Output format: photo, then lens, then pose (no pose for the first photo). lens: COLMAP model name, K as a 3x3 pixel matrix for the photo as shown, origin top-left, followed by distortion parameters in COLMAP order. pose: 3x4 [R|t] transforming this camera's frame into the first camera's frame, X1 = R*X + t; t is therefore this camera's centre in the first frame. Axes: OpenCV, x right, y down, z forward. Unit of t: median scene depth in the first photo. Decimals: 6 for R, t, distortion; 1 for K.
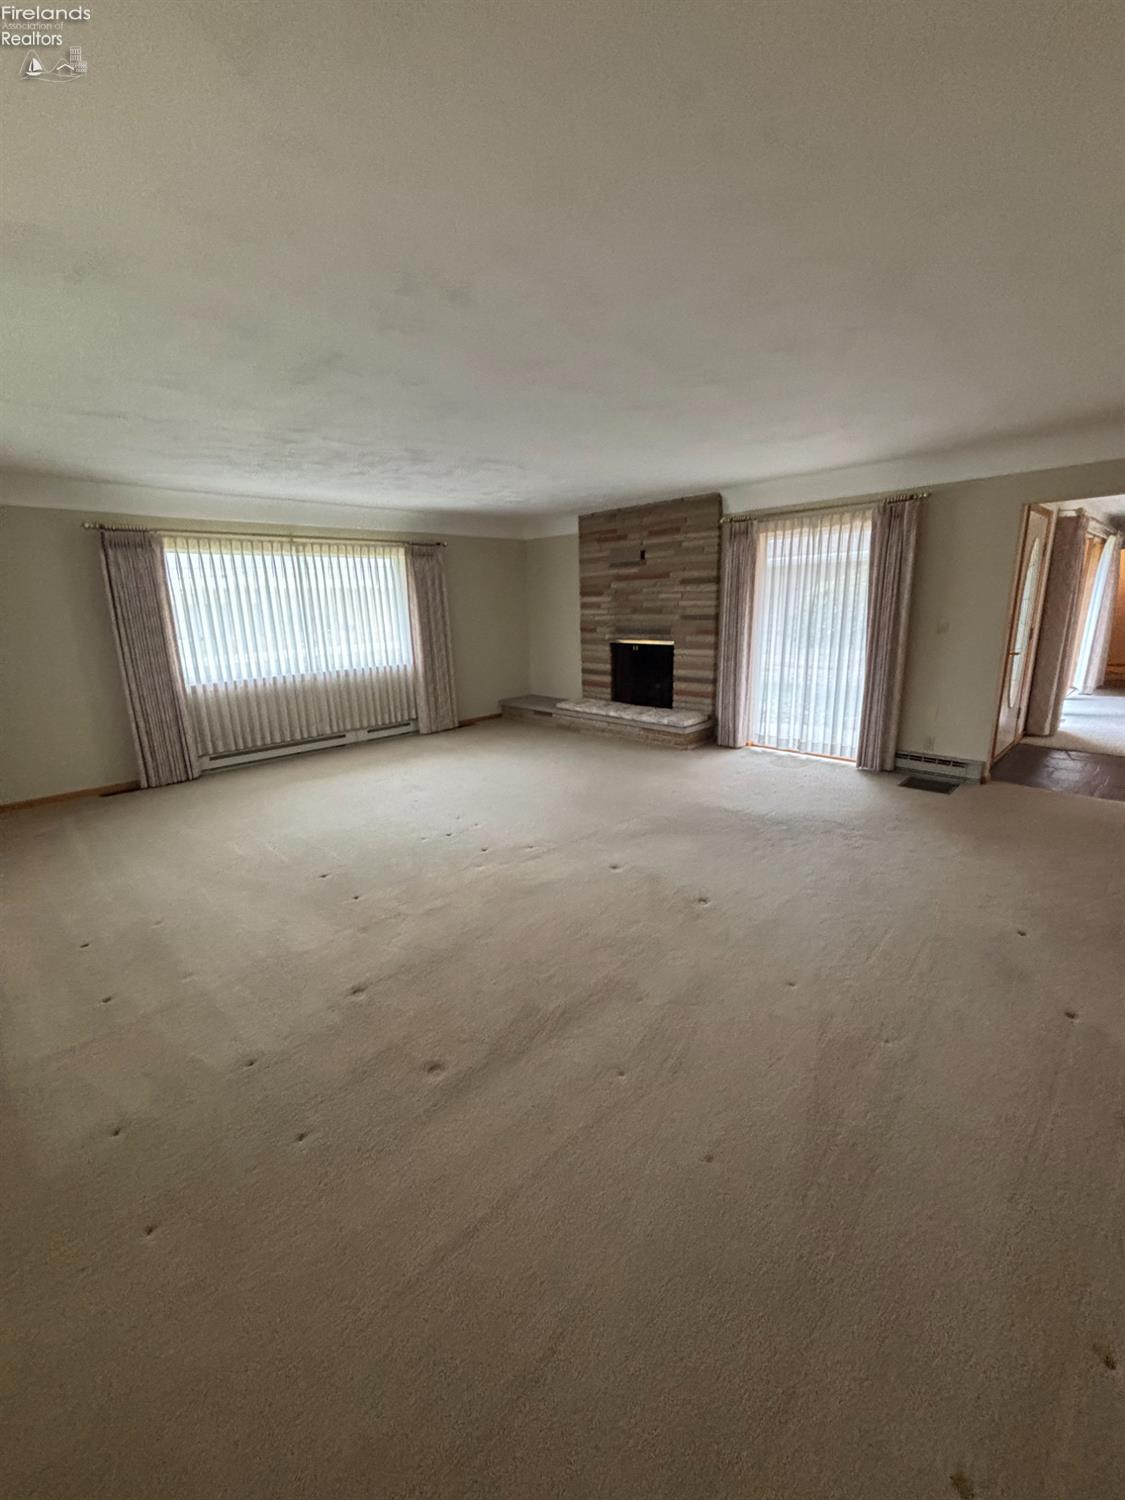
lens RADIAL K [[604.1, 0, 565.7], [0, 604.1, 758.8], [0, 0, 1]] dist [0.004727, -0.002082]
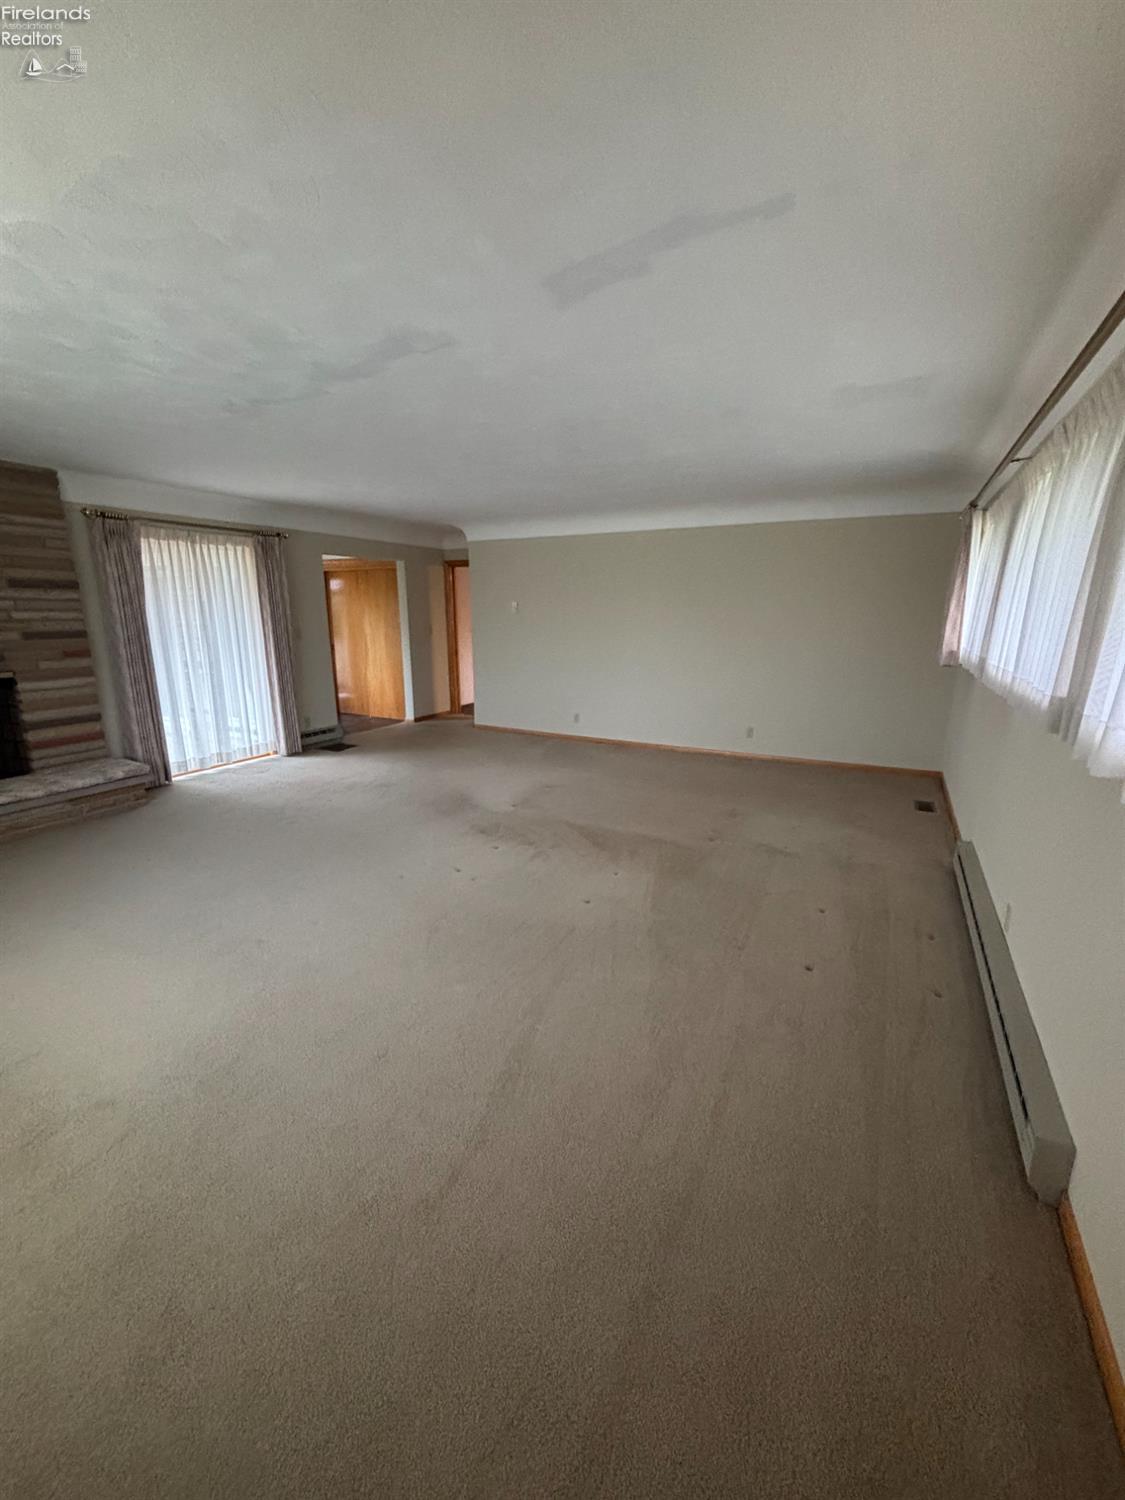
lens RADIAL K [[604.1, 0, 571.8], [0, 604.1, 748.0], [0, 0, 1]] dist [0.004727, -0.002082]
pose [[-0.312337, -0.187271, 0.931330, -0.638210], [0.241591, 0.932485, 0.268525, -0.146303], [-0.918738, 0.308872, -0.246006, 0.623592]]
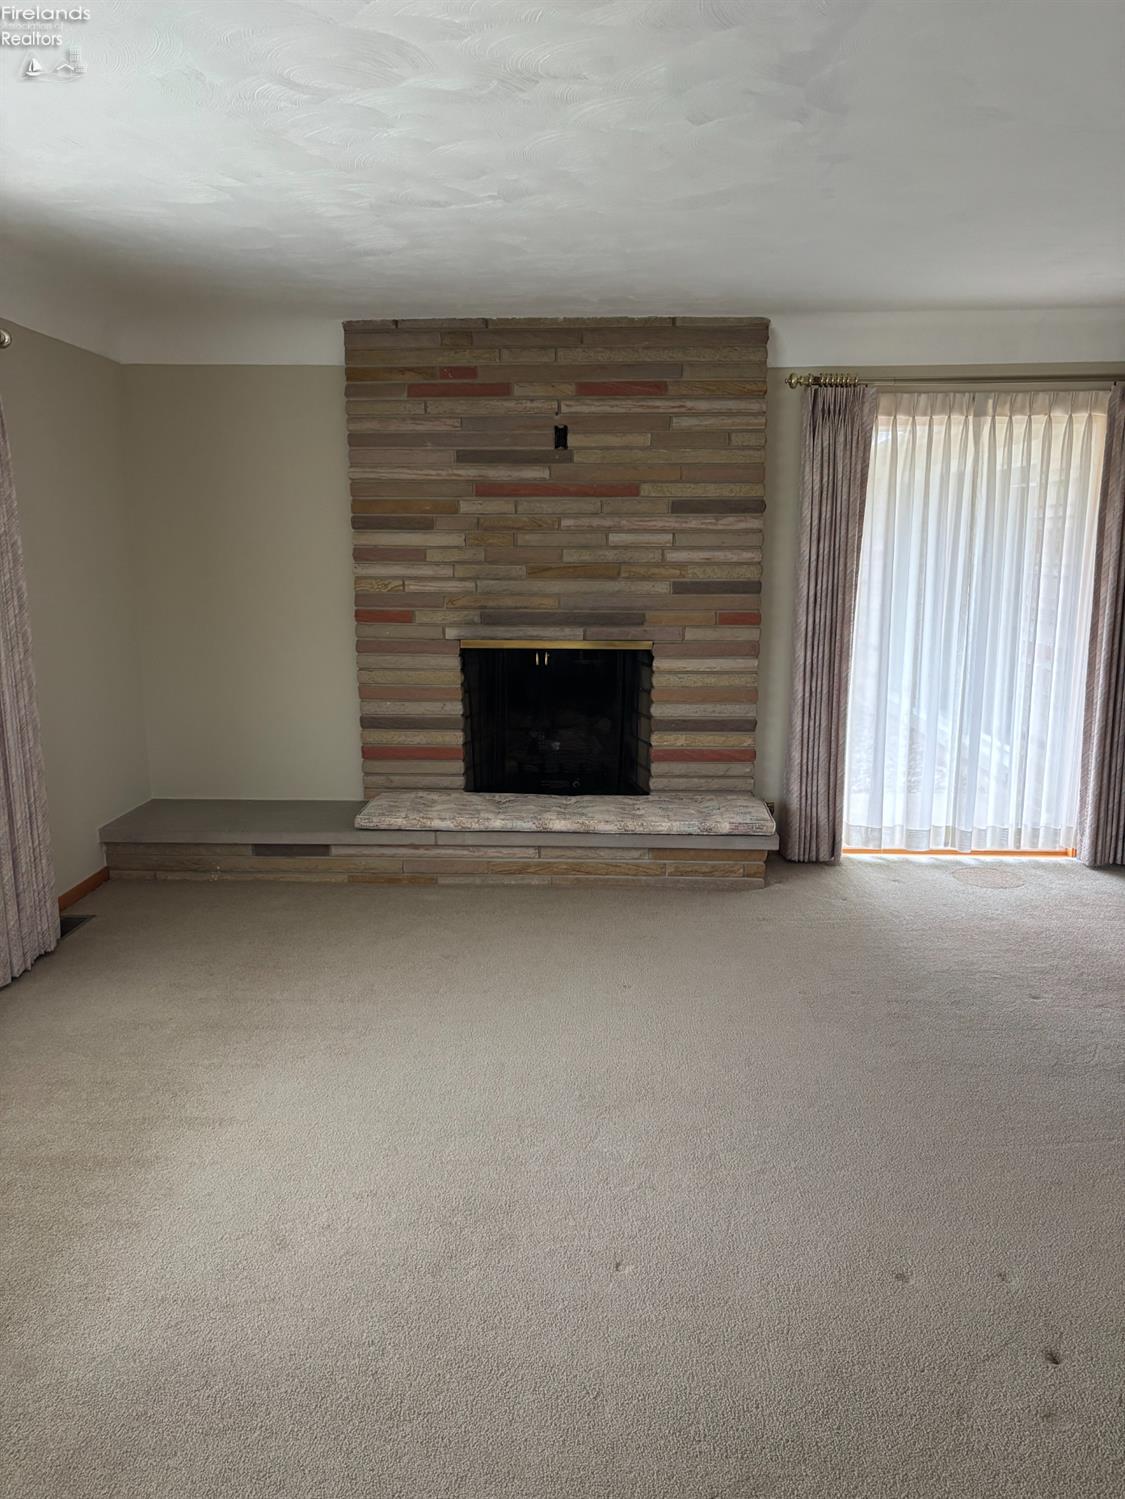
lens RADIAL K [[1133.4, 0, 550.8], [0, 1133.4, 776.7], [0, 0, 1]] dist [0.027936, 0.003658]
pose [[0.727598, -0.109939, 0.677137, -0.435995], [0.150270, 0.988645, -0.000953, -0.107390], [-0.669343, 0.102447, 0.735856, 0.454089]]
